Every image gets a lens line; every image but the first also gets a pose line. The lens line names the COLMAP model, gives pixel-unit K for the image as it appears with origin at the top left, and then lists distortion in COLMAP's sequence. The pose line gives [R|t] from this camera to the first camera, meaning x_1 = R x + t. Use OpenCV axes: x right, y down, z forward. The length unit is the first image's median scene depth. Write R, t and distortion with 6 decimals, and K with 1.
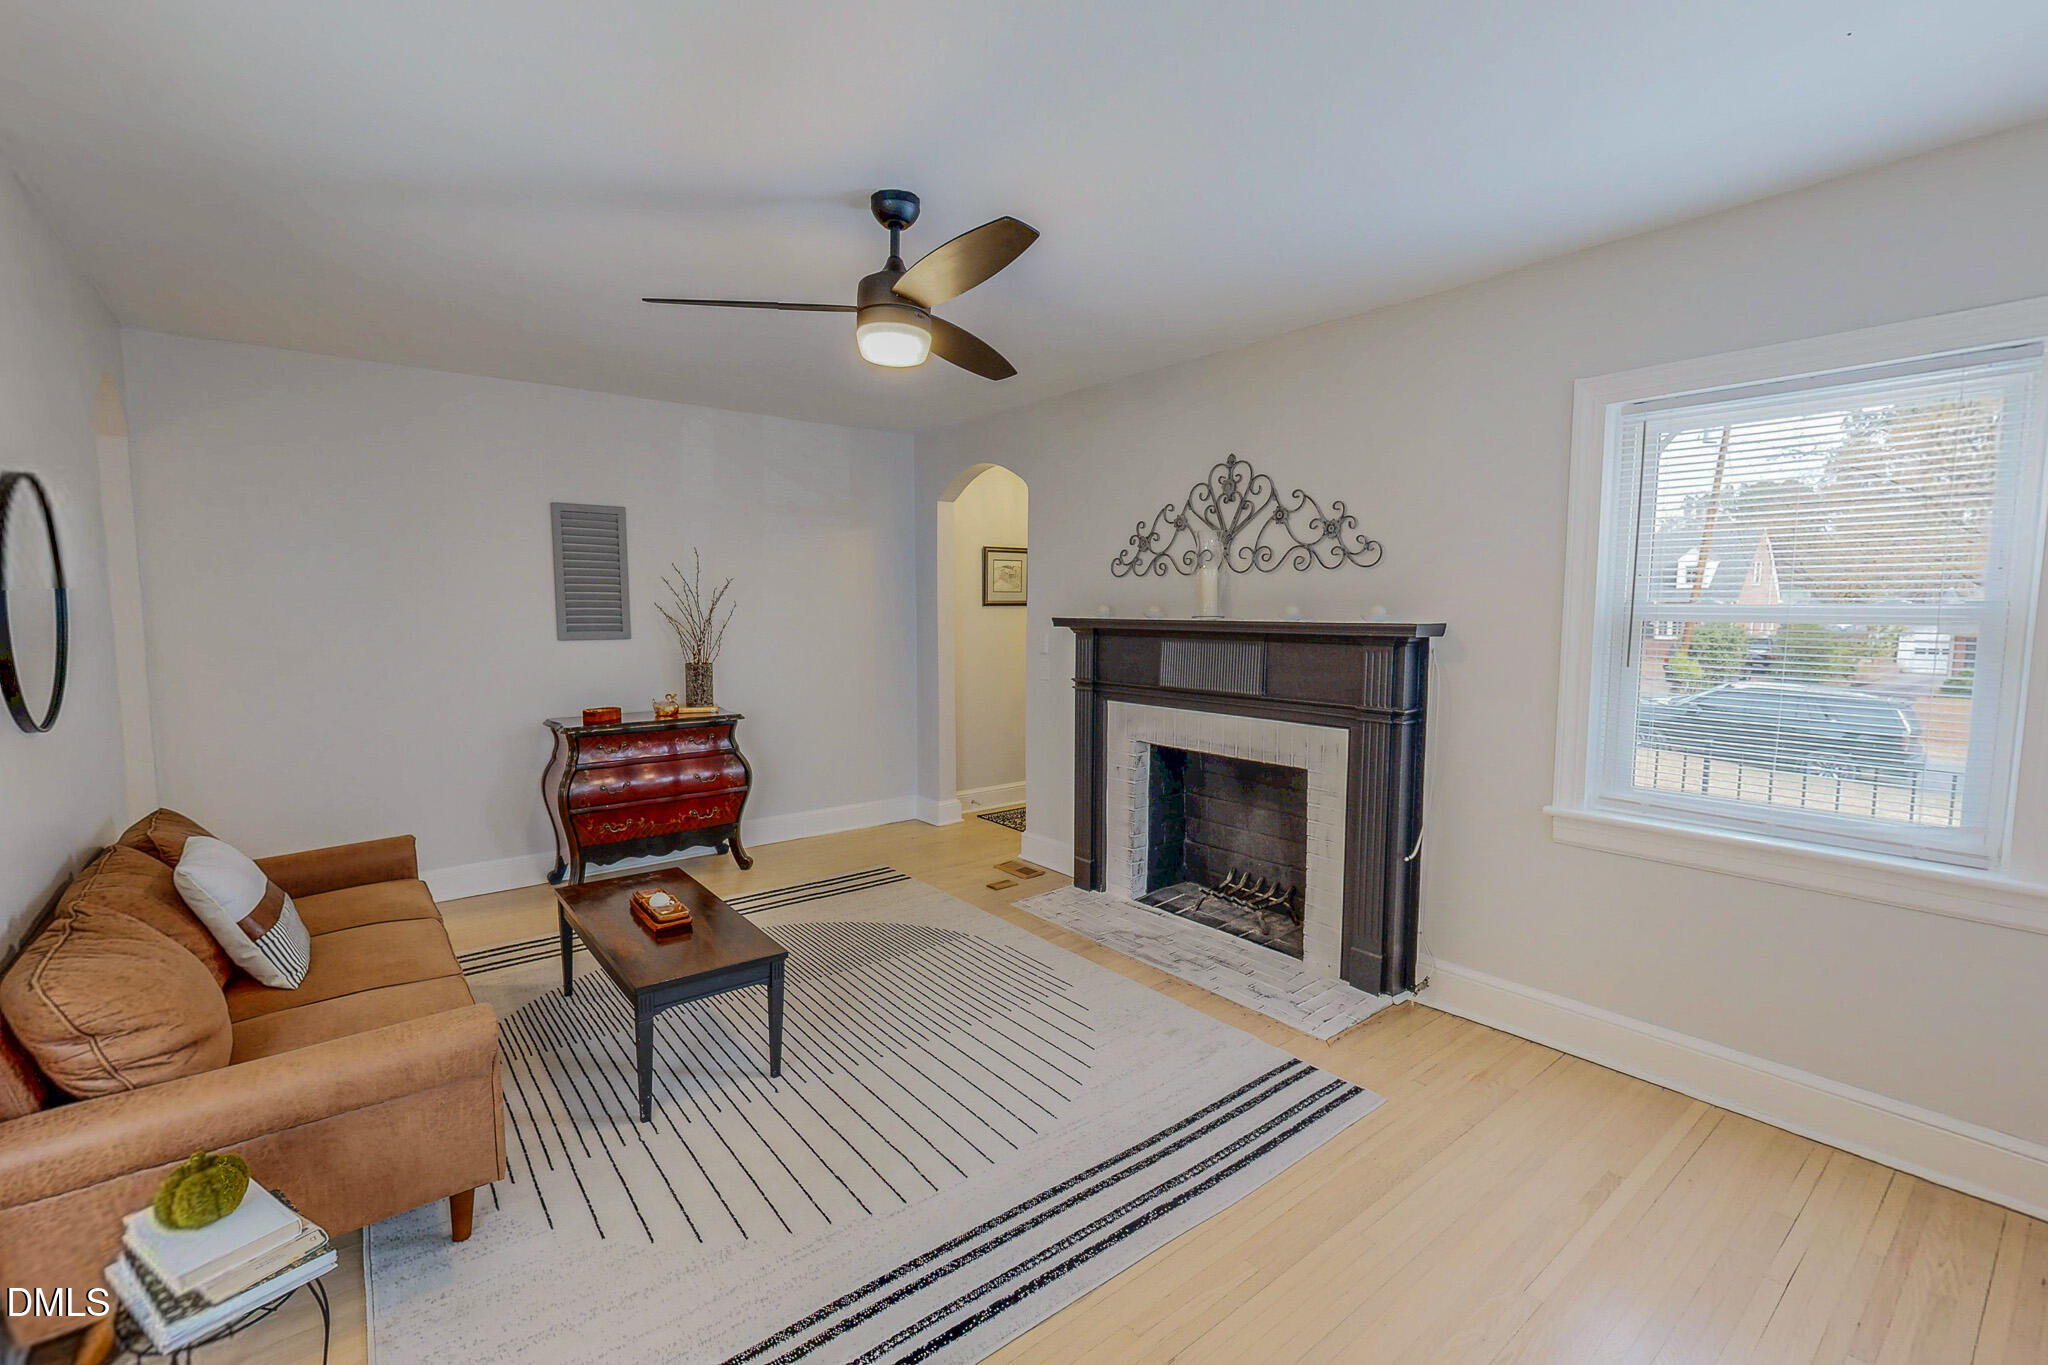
lens RADIAL K [[887.6, 0, 1024.0], [0, 887.6, 682.5], [0, 0, 1]] dist [0.001796, -0.000450]
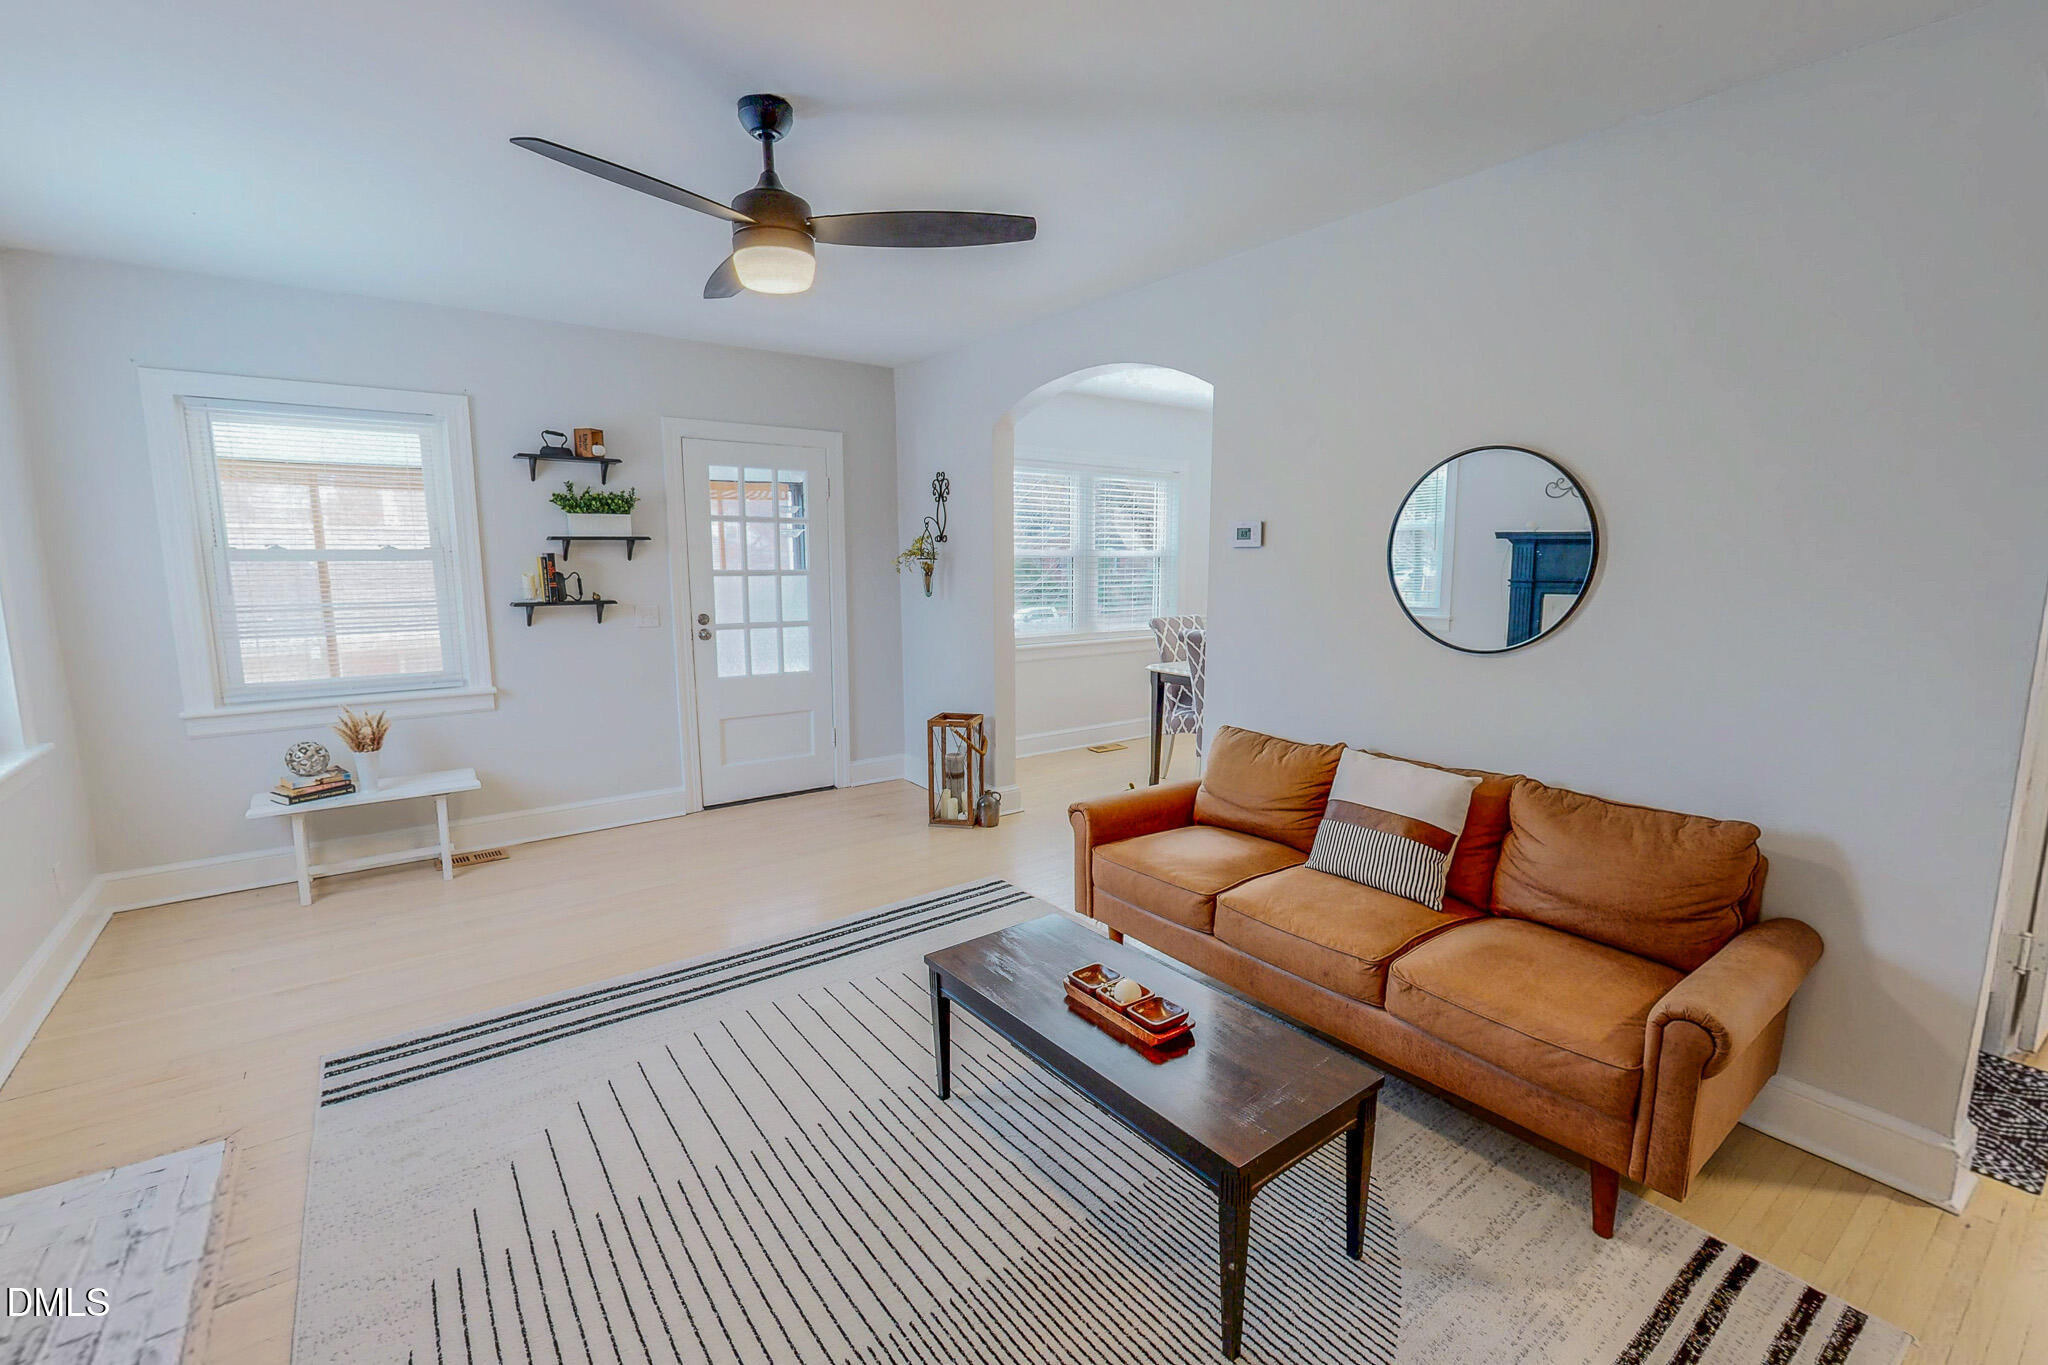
lens RADIAL K [[887.6, 0, 1024.0], [0, 887.6, 682.5], [0, 0, 1]] dist [0.001796, -0.000450]
pose [[-0.999476, -0.005550, 0.031893, -0.244865], [0.002048, 0.972379, 0.233398, -0.099925], [-0.032308, 0.233341, -0.971858, 1.117889]]
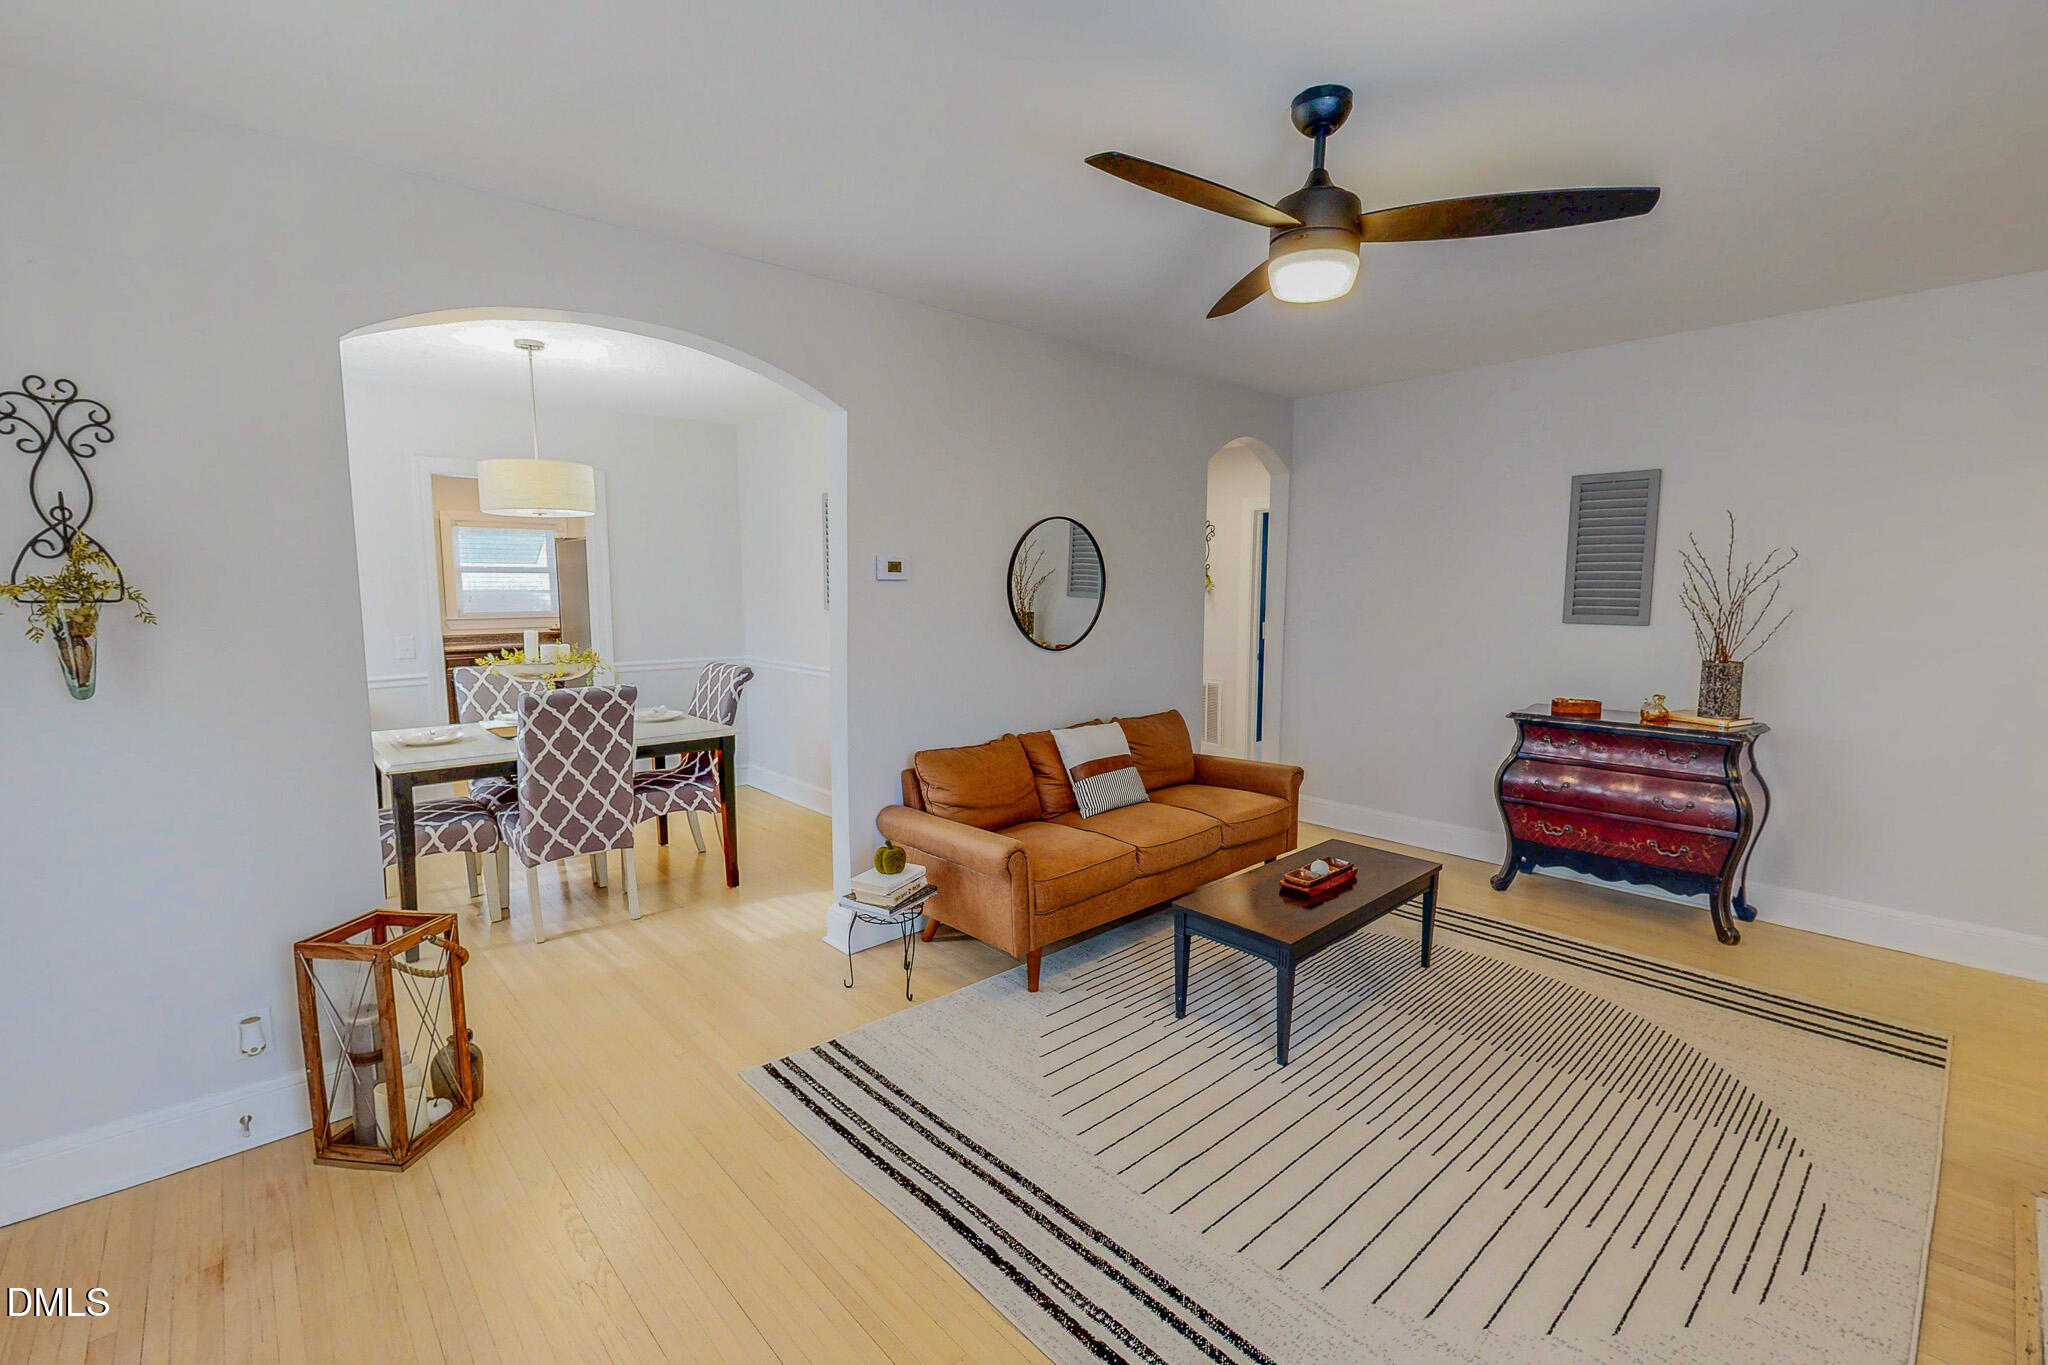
lens RADIAL K [[887.6, 0, 1024.0], [0, 887.6, 682.5], [0, 0, 1]] dist [0.001796, -0.000450]
pose [[0.063005, 0.103641, -0.992617, 0.404650], [-0.086760, 0.991397, 0.098007, -0.029503], [0.994235, 0.079944, 0.071454, 0.391588]]
